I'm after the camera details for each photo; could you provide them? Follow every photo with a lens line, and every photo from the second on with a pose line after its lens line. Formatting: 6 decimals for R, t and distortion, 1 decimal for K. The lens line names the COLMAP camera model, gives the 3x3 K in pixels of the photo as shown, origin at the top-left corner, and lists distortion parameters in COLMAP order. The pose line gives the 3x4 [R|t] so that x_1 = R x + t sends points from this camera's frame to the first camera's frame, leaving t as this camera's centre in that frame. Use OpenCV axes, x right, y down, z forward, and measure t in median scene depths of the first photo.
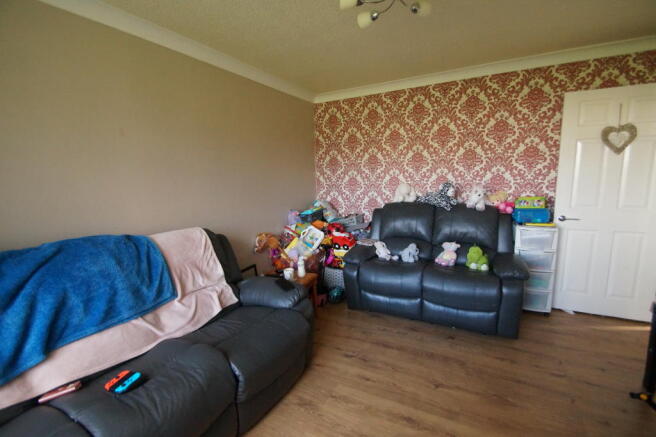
lens RADIAL K [[293.0, 0, 325.7], [0, 293.0, 218.5], [0, 0, 1]] dist [0.000819, -0.009856]
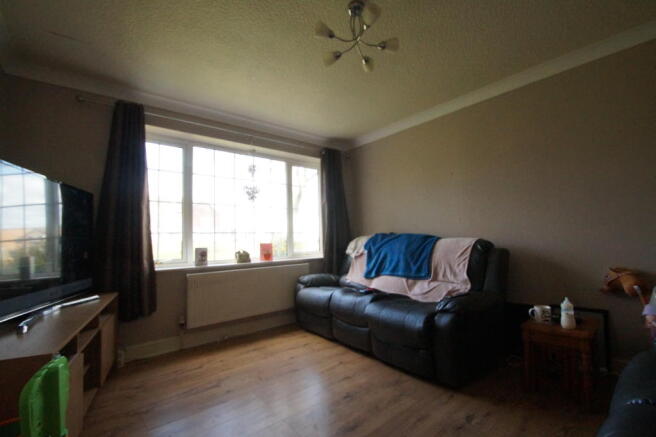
lens RADIAL K [[293.0, 0, 326.3], [0, 293.0, 223.1], [0, 0, 1]] dist [0.000819, -0.009856]
pose [[-0.412776, -0.031146, -0.910300, 1.089479], [-0.101459, 0.994768, 0.011970, 0.024479], [0.905164, 0.097299, -0.413776, 1.138301]]
